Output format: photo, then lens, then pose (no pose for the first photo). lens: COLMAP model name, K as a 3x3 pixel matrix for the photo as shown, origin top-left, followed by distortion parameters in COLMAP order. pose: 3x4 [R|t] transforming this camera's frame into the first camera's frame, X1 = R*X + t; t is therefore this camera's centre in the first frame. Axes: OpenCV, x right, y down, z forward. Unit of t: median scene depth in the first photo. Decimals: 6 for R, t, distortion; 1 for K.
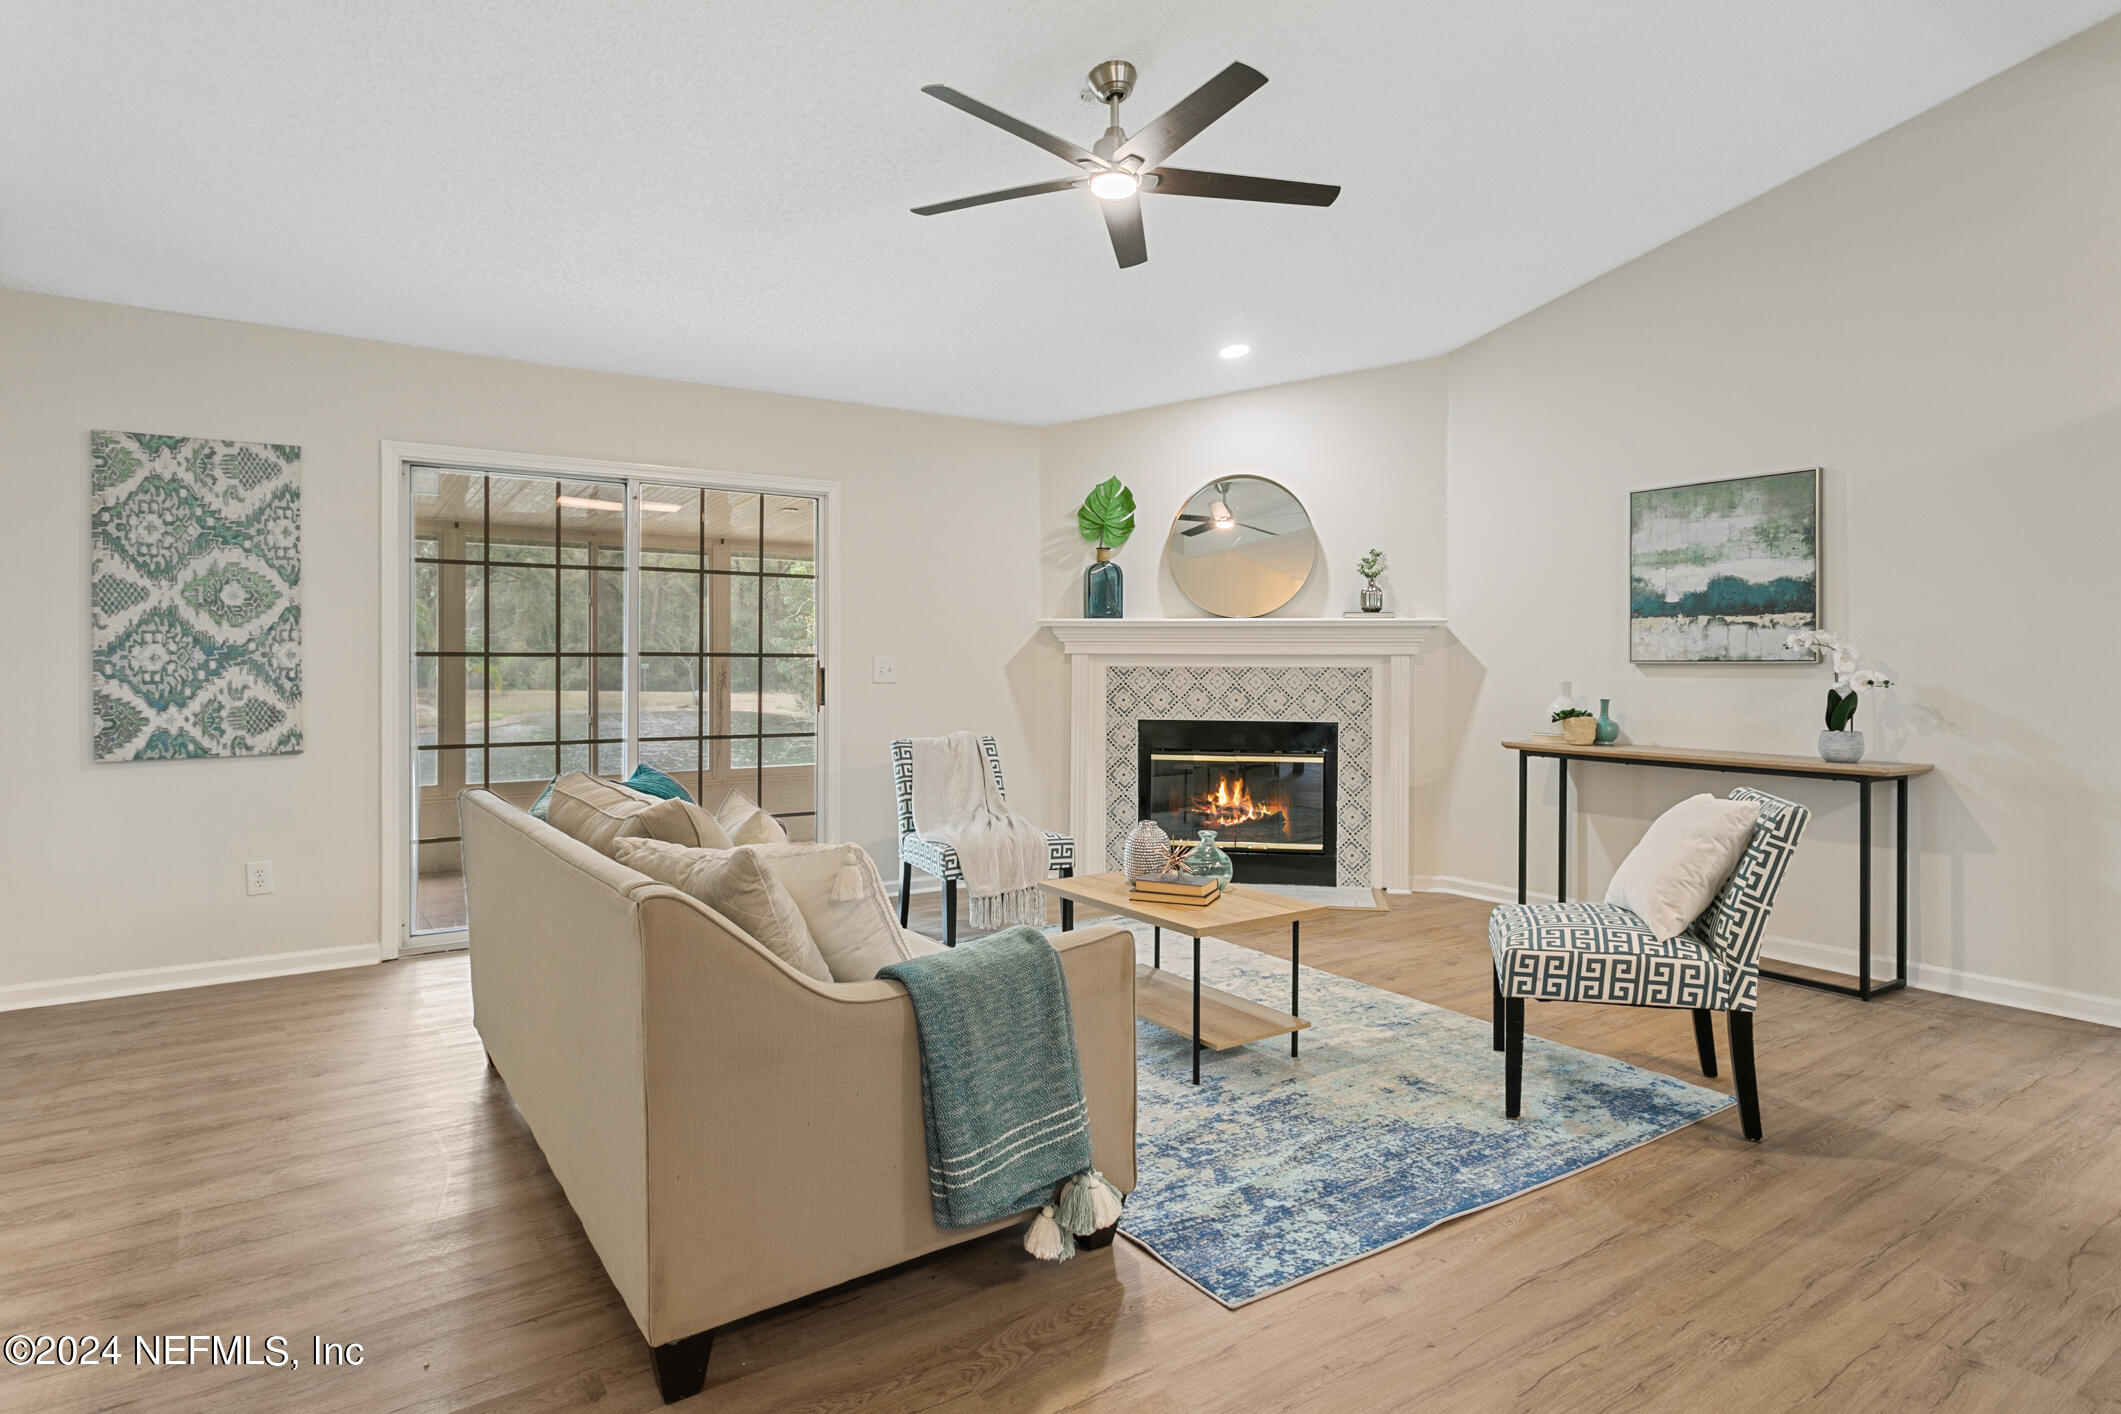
lens RADIAL K [[1159.4, 0, 1068.6], [0, 1159.4, 656.9], [0, 0, 1]] dist [-0.004305, 0.000857]
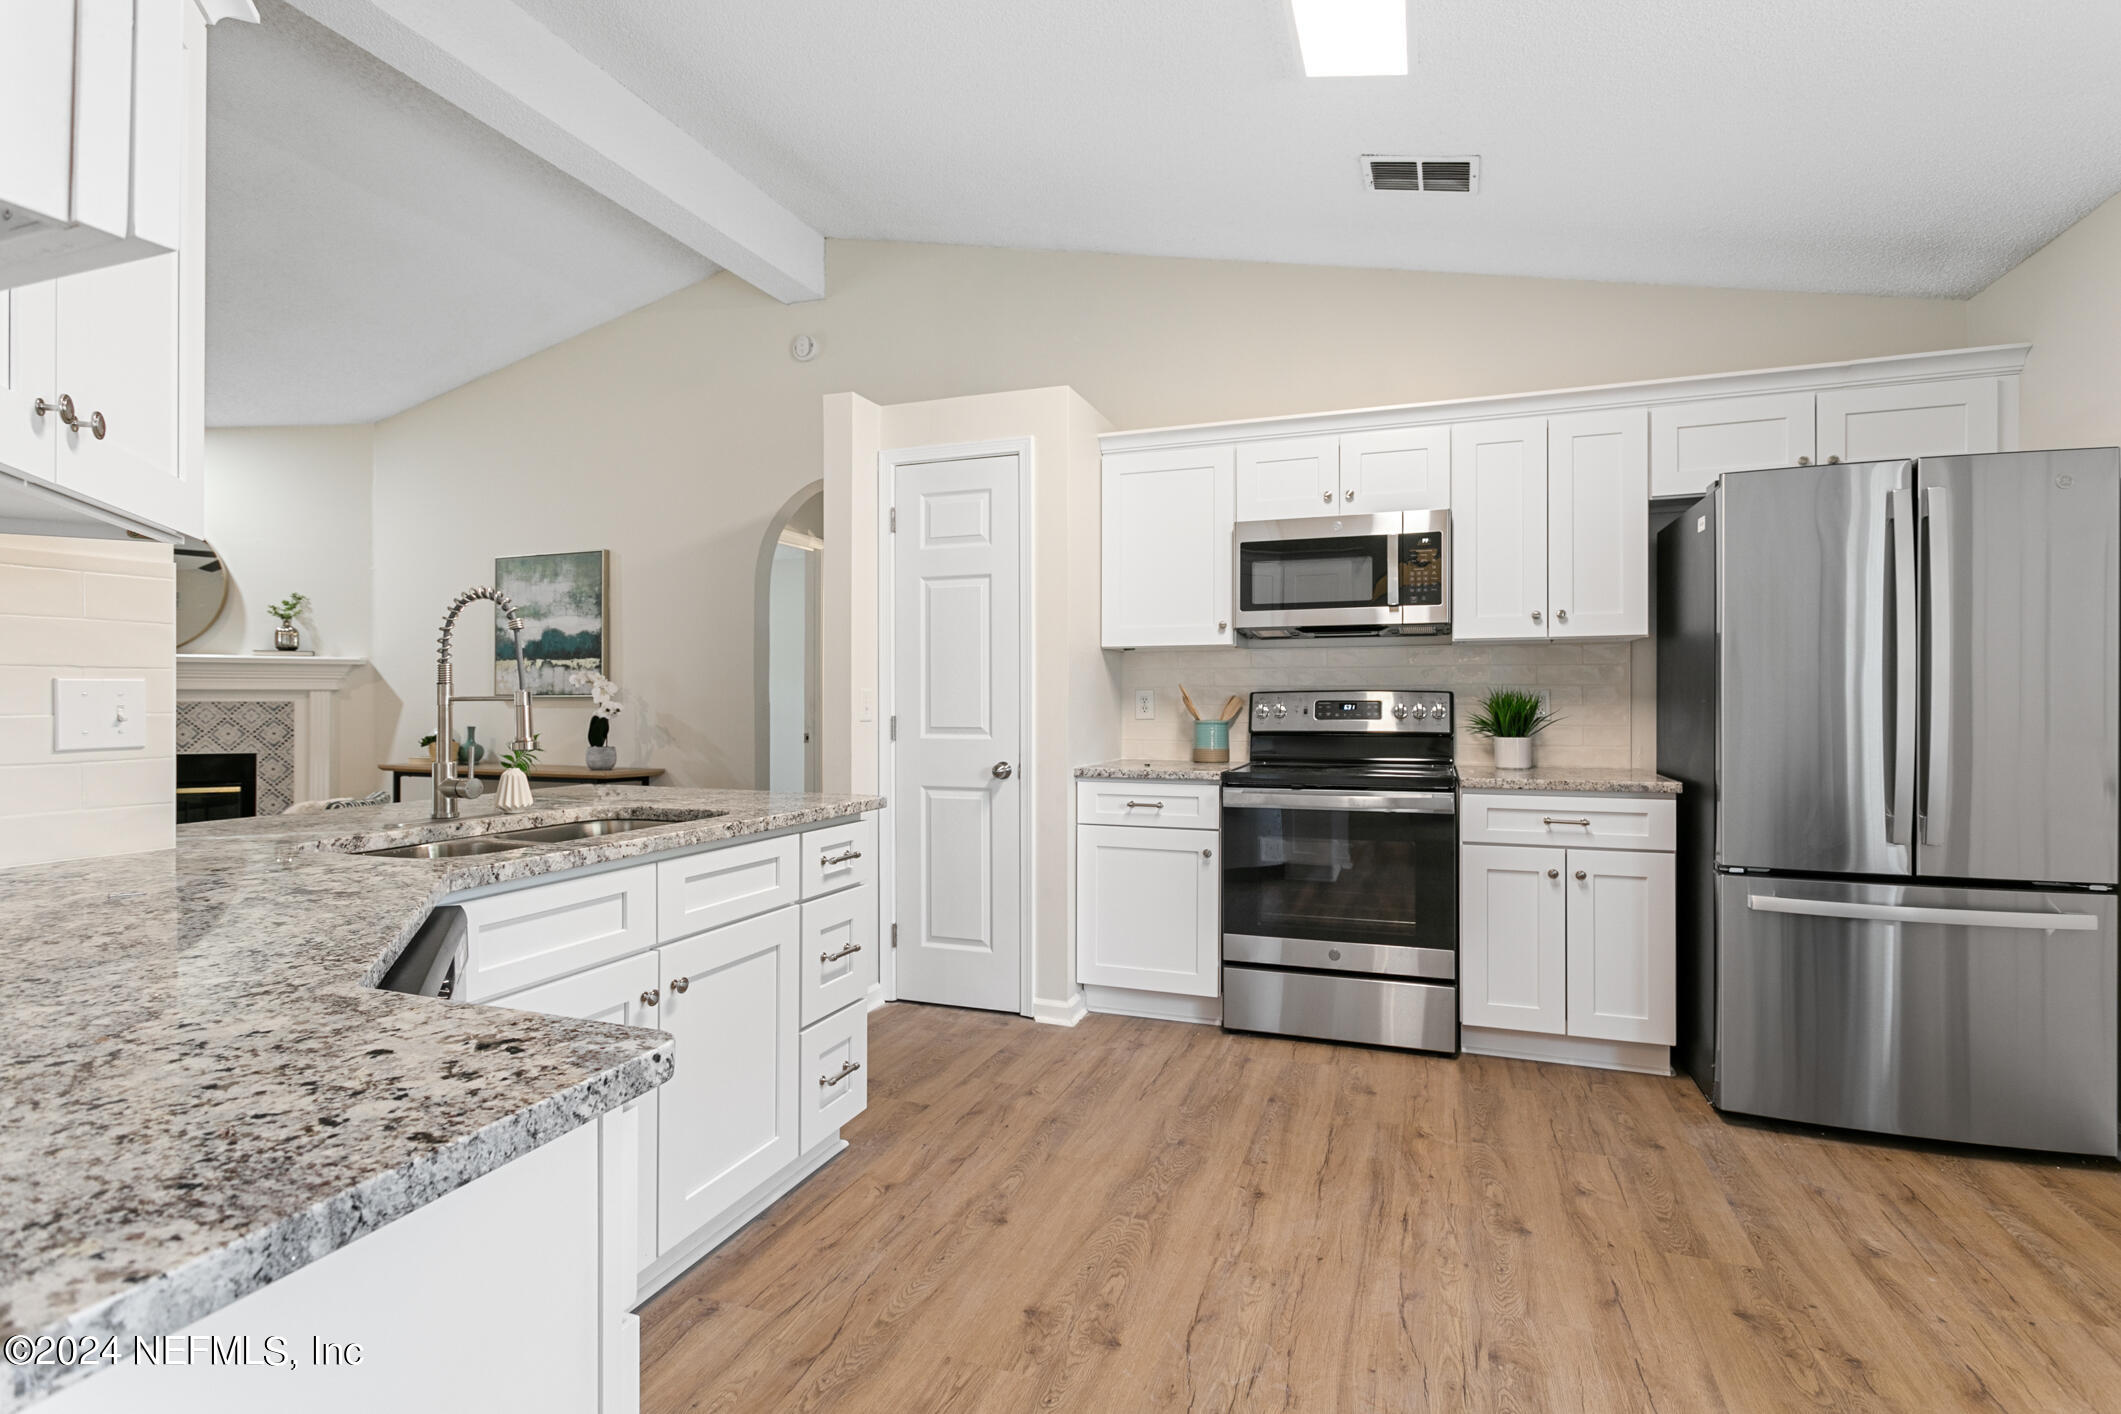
lens RADIAL K [[1011.7, 0, 1071.3], [0, 1011.7, 696.2], [0, 0, 1]] dist [-0.000504, 0.000320]
pose [[0.815421, -0.000011, 0.578868, 0.428895], [-0.000426, 1.000000, 0.000619, 0.004445], [-0.578868, -0.000751, 0.815421, -0.271954]]
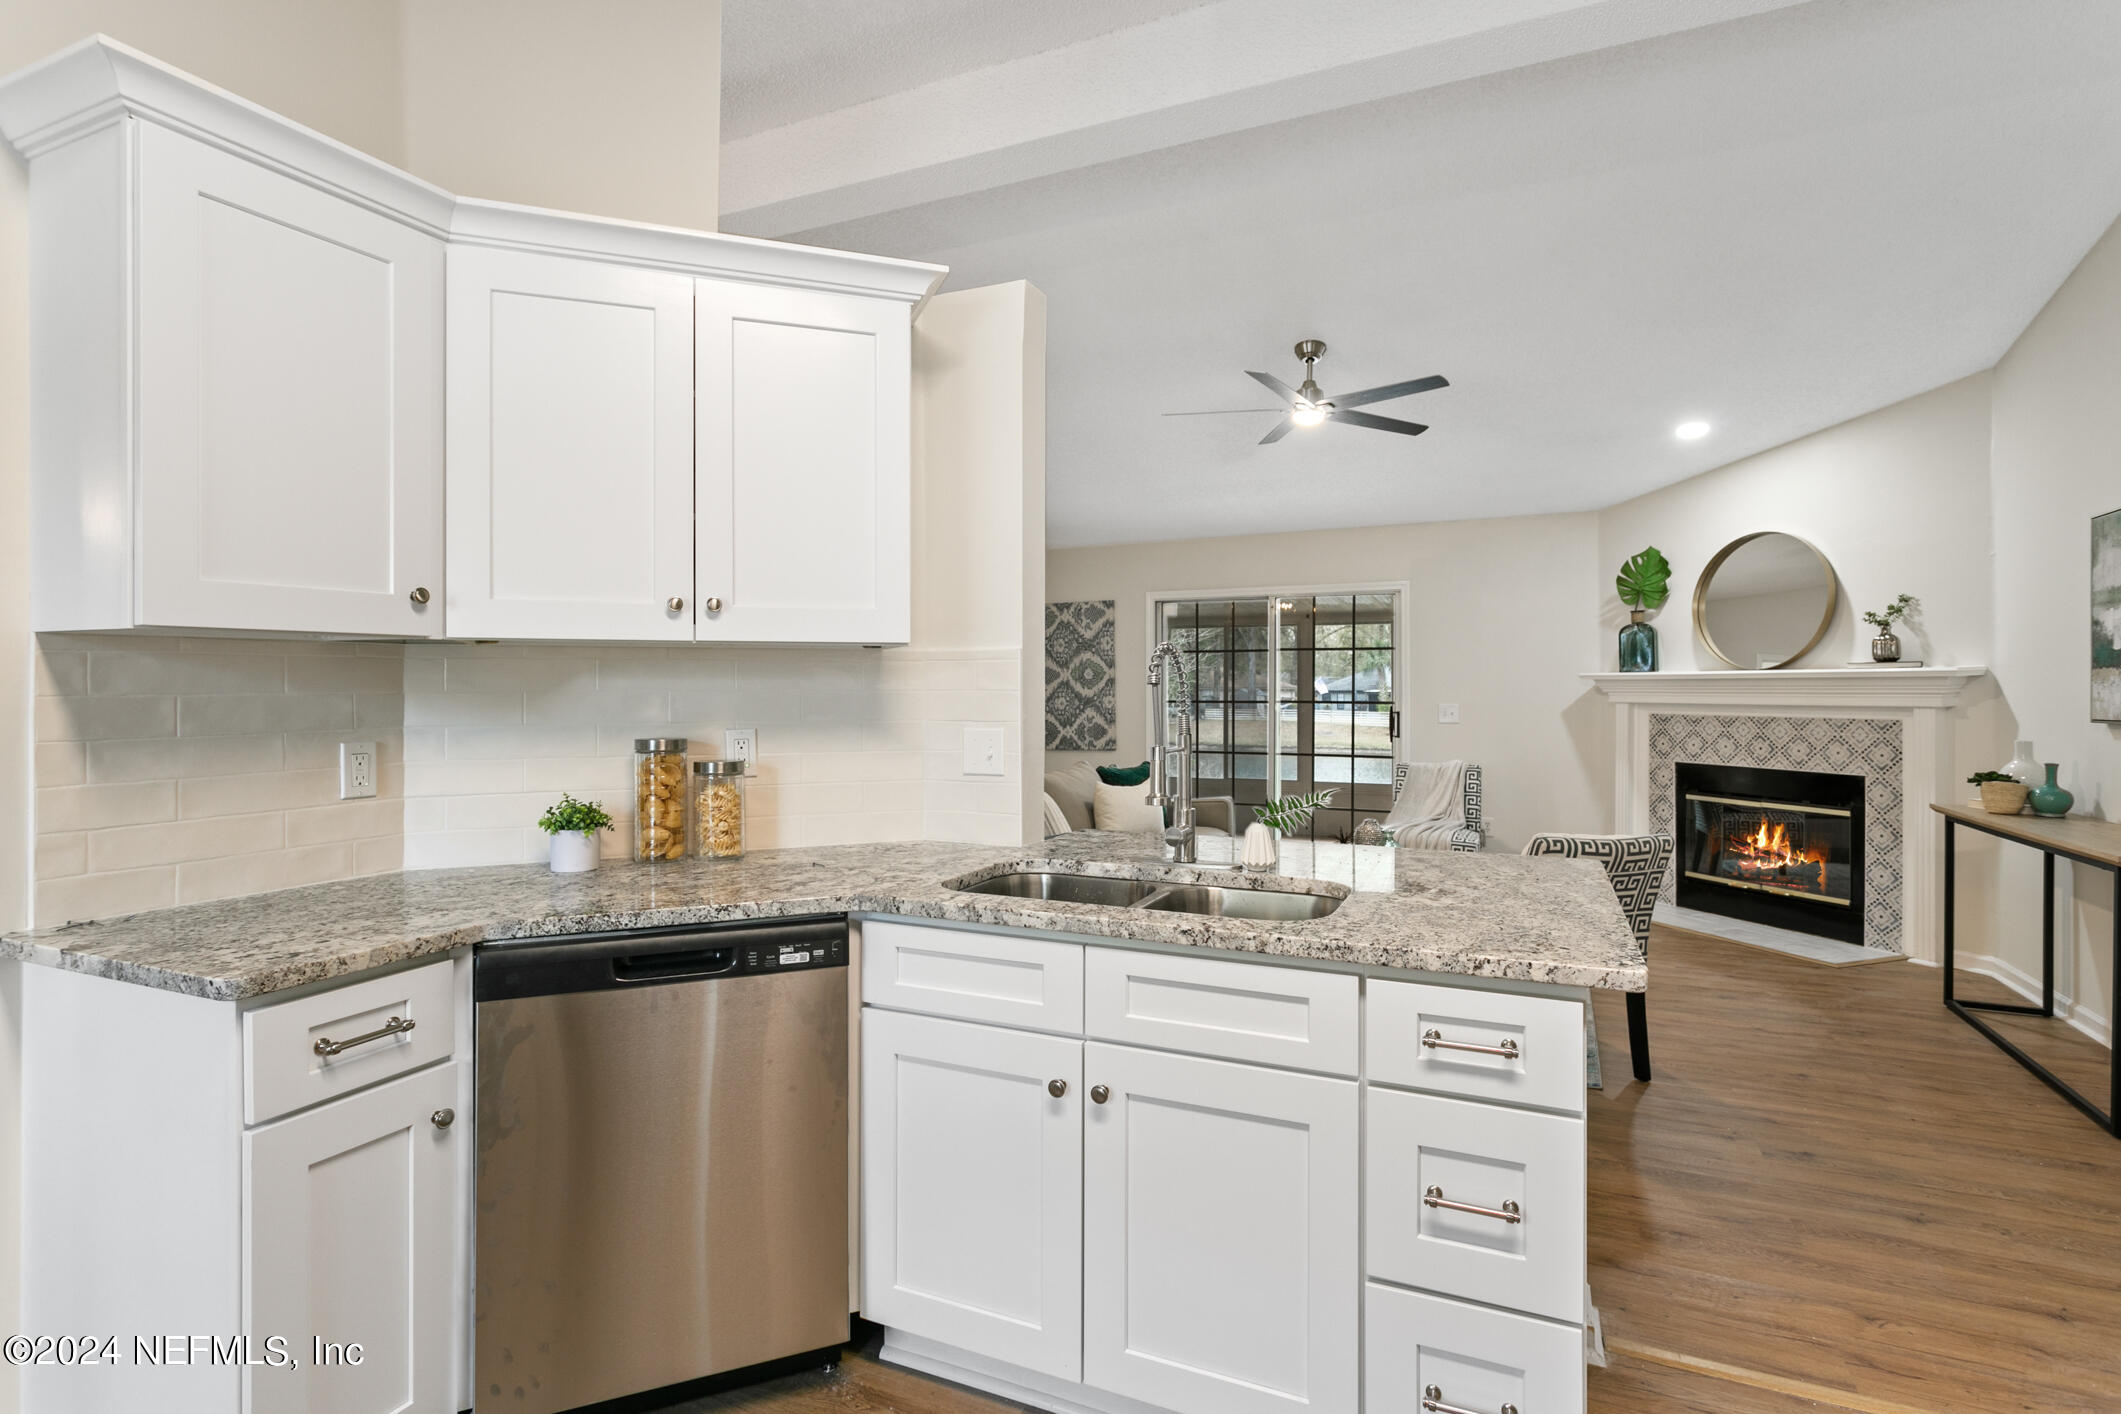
lens RADIAL K [[1034.3, 0, 1057.7], [0, 1034.3, 686.8], [0, 0, 1]] dist [0.003937, 0.000856]
pose [[0.517088, -0.004725, -0.855919, 0.877577], [0.002862, 0.999989, -0.003791, -0.023107], [0.855928, -0.000489, 0.517095, -0.030715]]
